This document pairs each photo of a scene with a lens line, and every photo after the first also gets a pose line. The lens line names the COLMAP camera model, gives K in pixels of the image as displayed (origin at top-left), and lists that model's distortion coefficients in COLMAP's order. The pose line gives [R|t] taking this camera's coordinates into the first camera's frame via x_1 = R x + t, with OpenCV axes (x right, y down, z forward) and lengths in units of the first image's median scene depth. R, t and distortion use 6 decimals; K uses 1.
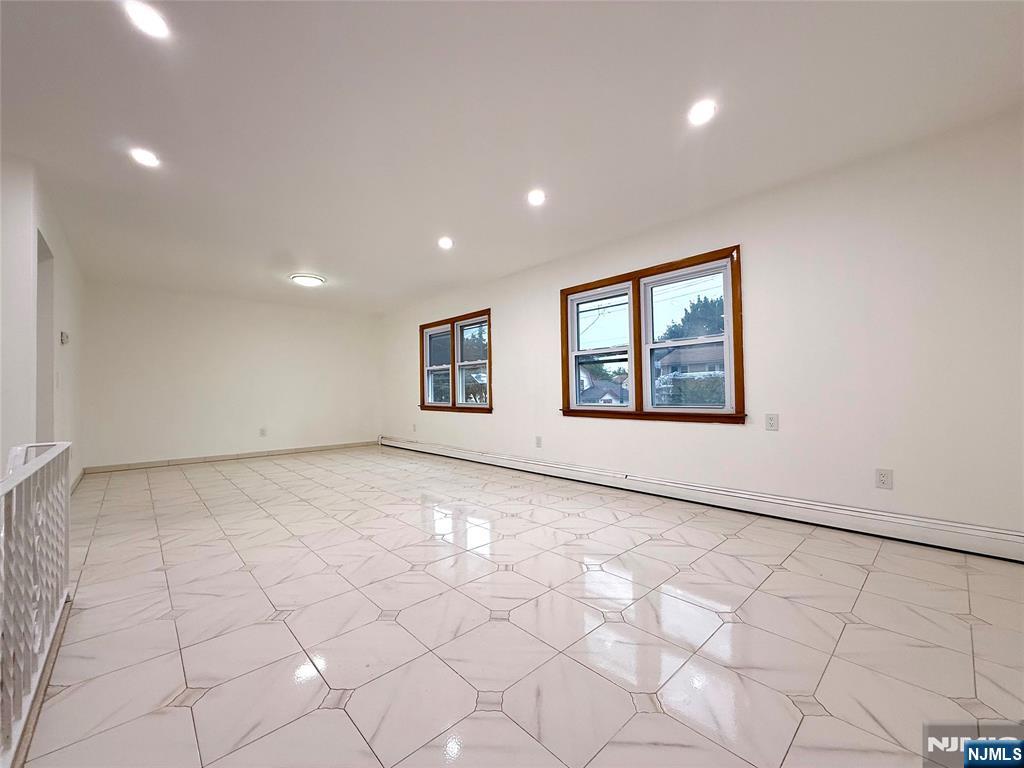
lens RADIAL K [[407.7, 0, 508.6], [0, 407.7, 384.2], [0, 0, 1]] dist [-0.000922, -0.000479]
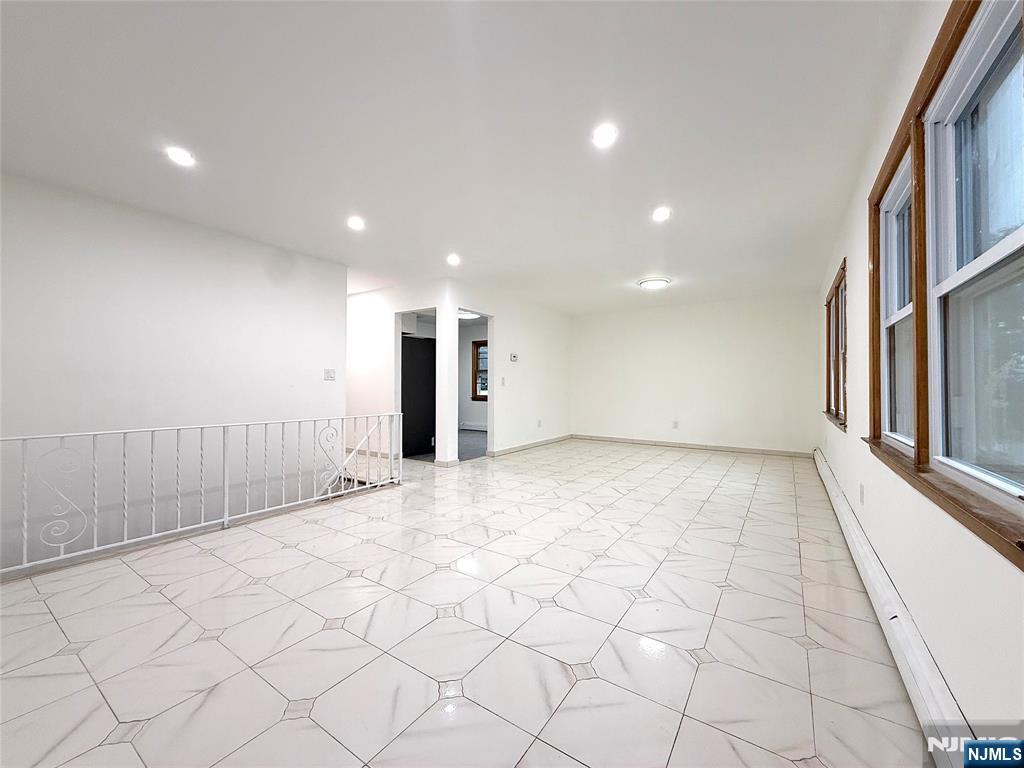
lens RADIAL K [[407.7, 0, 508.6], [0, 407.7, 384.2], [0, 0, 1]] dist [-0.000922, -0.000479]
pose [[0.228585, 0.011356, -0.973458, 0.746377], [0.010231, 0.999849, 0.014066, -0.022800], [0.973470, -0.013174, 0.228434, 0.664504]]
